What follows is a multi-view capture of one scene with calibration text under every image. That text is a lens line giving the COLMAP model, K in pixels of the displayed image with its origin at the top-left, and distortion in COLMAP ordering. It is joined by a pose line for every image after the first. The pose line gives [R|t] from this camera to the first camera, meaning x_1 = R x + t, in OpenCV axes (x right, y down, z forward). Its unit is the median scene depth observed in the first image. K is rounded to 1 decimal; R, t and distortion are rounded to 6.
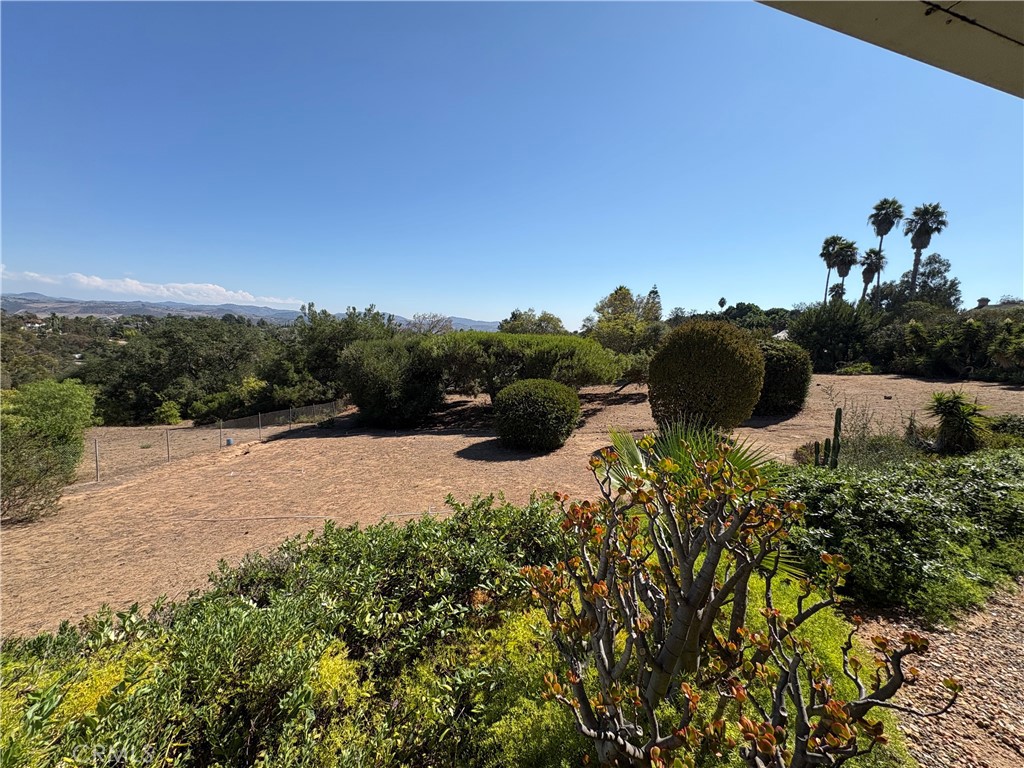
lens RADIAL K [[408.3, 0, 515.1], [0, 408.3, 385.3], [0, 0, 1]] dist [-0.002193, 0.001539]
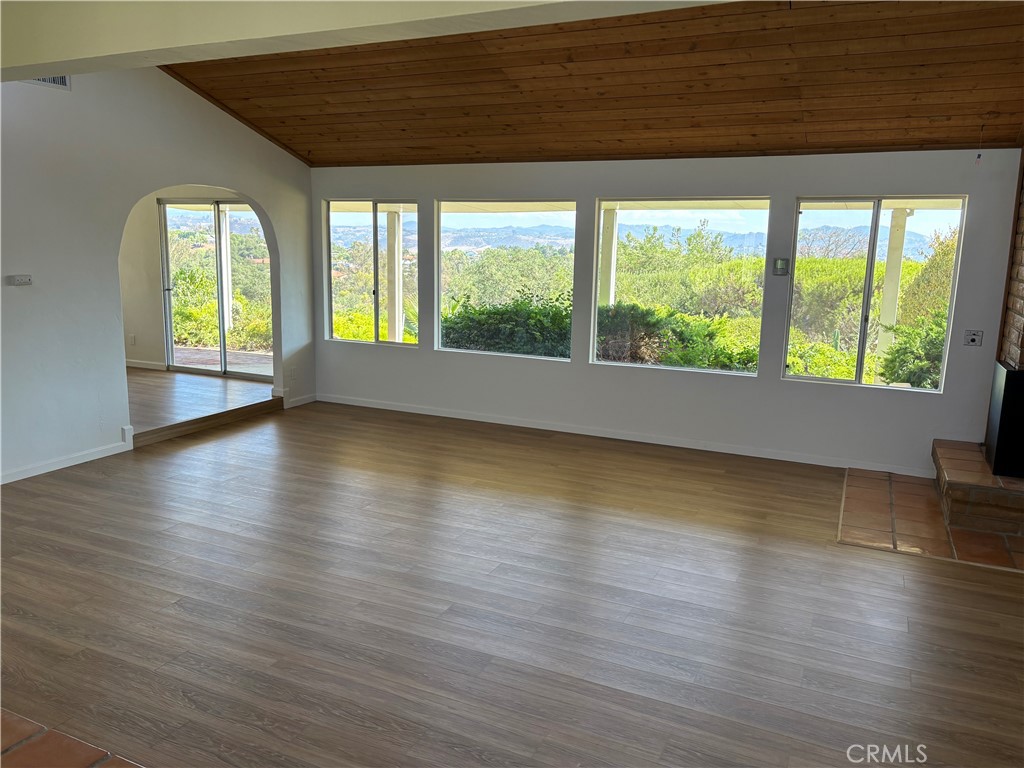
lens RADIAL K [[775.9, 0, 512.0], [0, 775.9, 386.4], [0, 0, 1]] dist [0.057605, -0.066772]
pose [[0.741595, 0.090422, -0.664726, 0.306105], [-0.074652, 0.995844, 0.052179, 0.030434], [0.666681, 0.010927, 0.745263, -0.160722]]
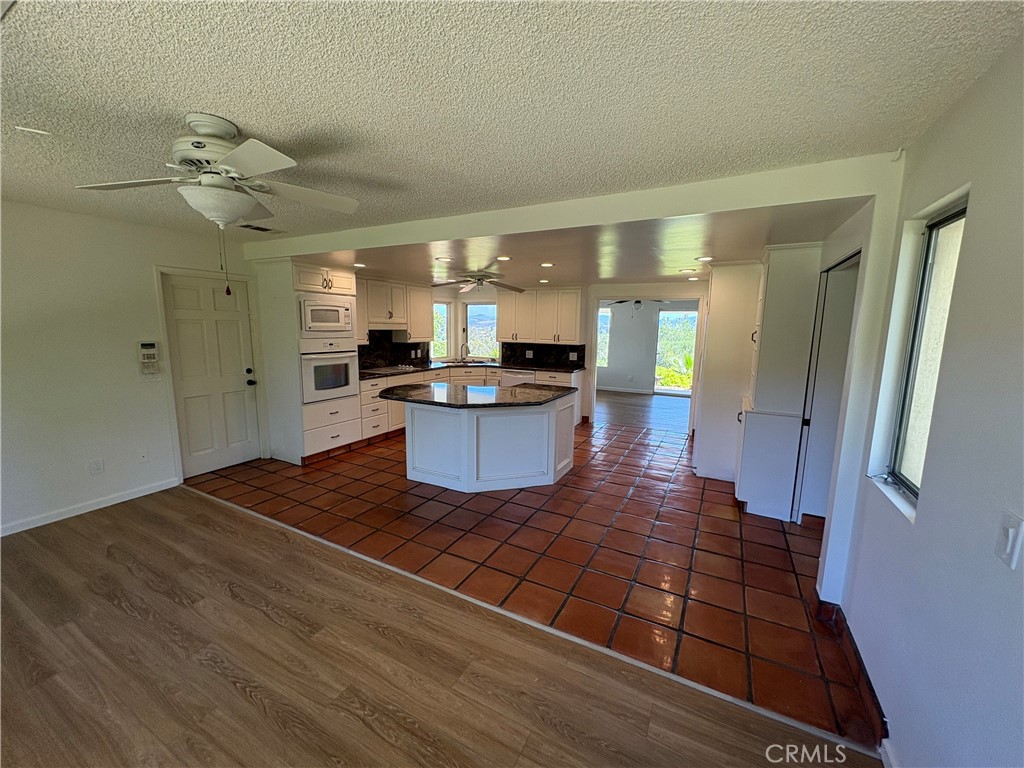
lens RADIAL K [[408.3, 0, 514.7], [0, 408.3, 381.4], [0, 0, 1]] dist [-0.002193, 0.001539]
pose [[0.712414, 0.061461, -0.699063, 0.185044], [-0.075572, 0.997083, 0.010647, 0.041889], [0.697679, 0.045245, 0.714980, -0.289971]]
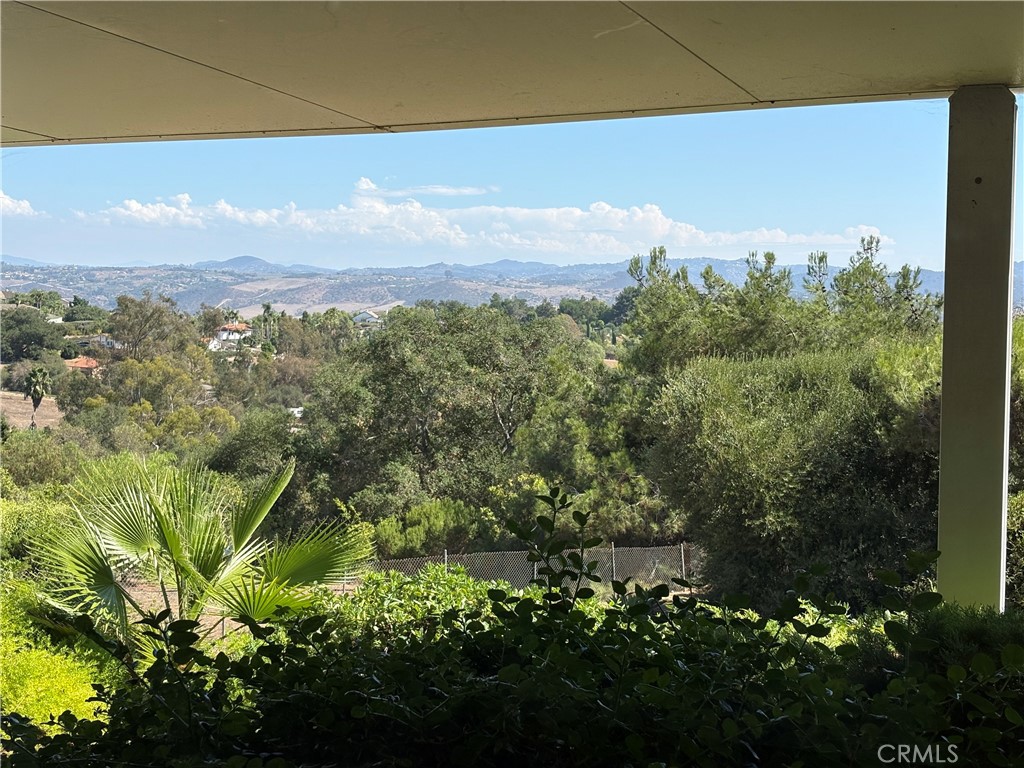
lens RADIAL K [[1545.3, 0, 514.6], [0, 1545.3, 383.9], [0, 0, 1]] dist [0.125809, 0.000000]
pose [[0.770404, -0.006128, -0.637527, 0.191539], [-0.054472, 0.995665, -0.075395, 0.010511], [0.635225, 0.092812, 0.766730, -0.038335]]
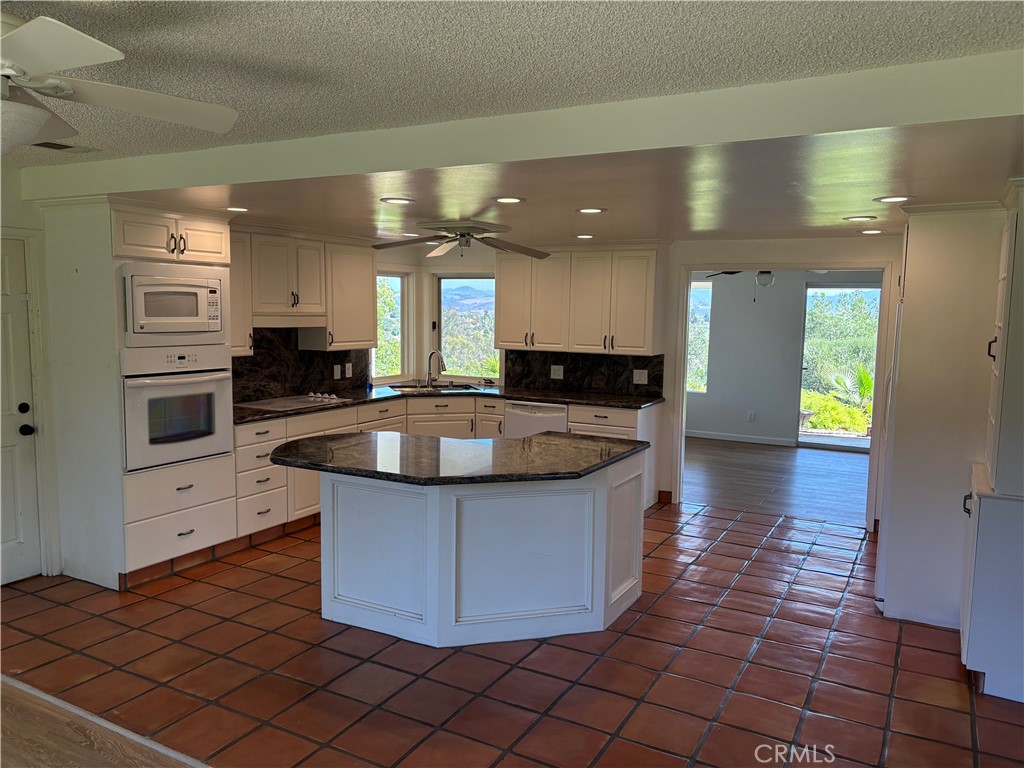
lens RADIAL K [[775.9, 0, 517.5], [0, 775.9, 383.5], [0, 0, 1]] dist [0.057605, -0.066772]
pose [[0.701528, 0.035927, -0.711735, 0.185101], [-0.078349, 0.996562, -0.026921, 0.039617], [0.708321, 0.074650, 0.701932, -0.290270]]
